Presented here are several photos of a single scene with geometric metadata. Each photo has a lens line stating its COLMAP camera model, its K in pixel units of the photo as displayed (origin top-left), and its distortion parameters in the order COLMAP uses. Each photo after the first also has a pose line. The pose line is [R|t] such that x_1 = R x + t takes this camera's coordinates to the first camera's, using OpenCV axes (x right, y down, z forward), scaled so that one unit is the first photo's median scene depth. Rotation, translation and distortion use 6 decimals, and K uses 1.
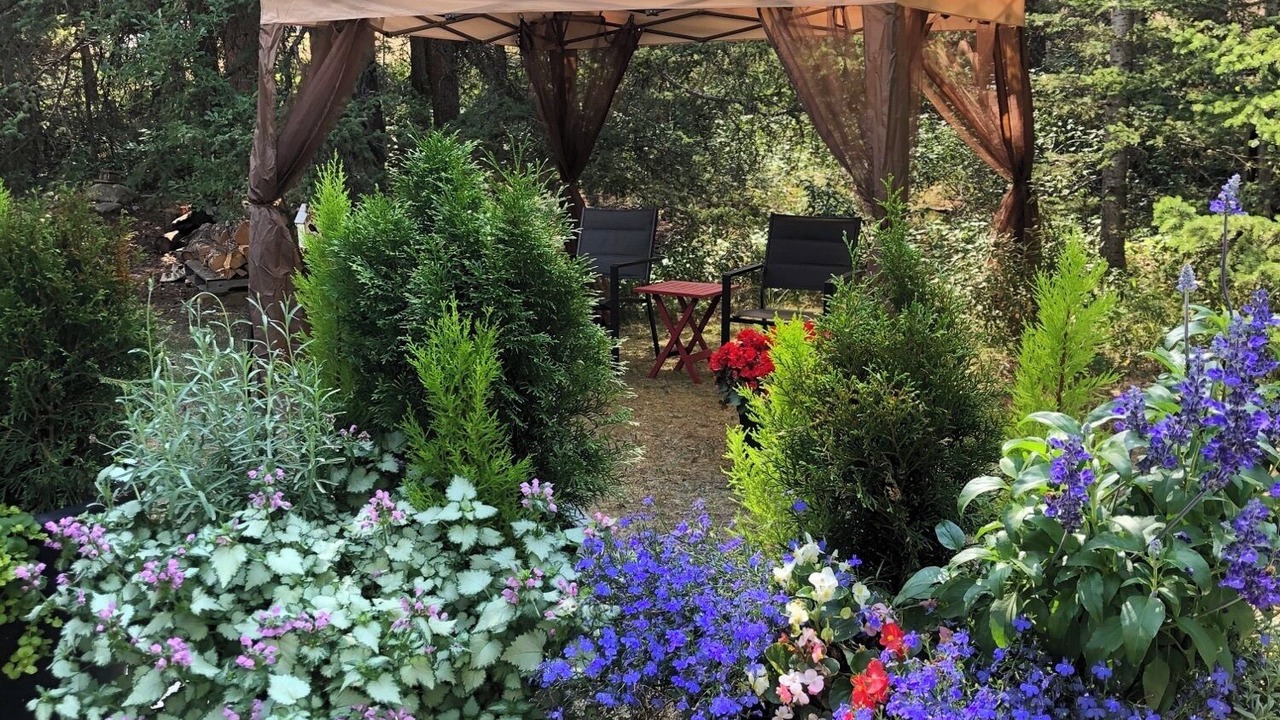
lens RADIAL K [[1580.0, 0, 640.0], [0, 1580.0, 360.0], [0, 0, 1]] dist [0.100230, 0.001622]
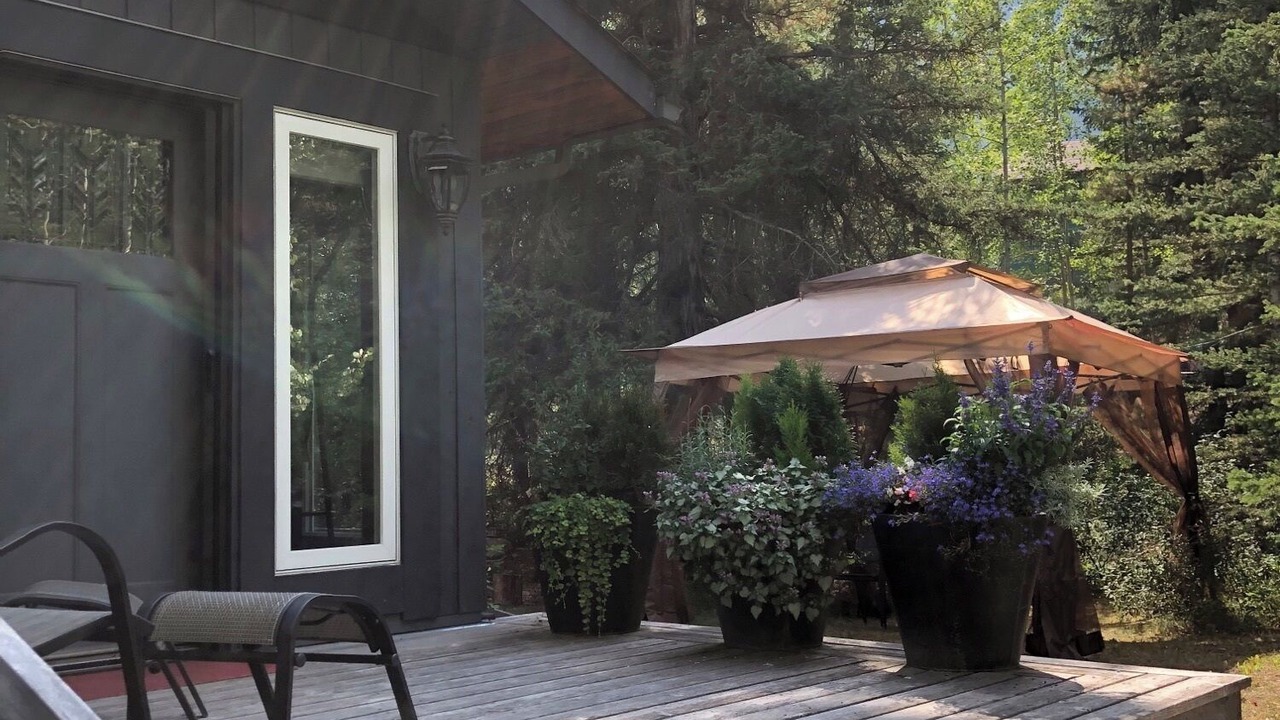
lens RADIAL K [[1580.0, 0, 640.0], [0, 1580.0, 360.0], [0, 0, 1]] dist [0.100230, 0.001622]
pose [[0.982828, -0.021553, -0.183261, 0.137095], [-0.028186, 0.963964, -0.264535, 0.646495], [0.182359, 0.265158, 0.946803, -1.763142]]
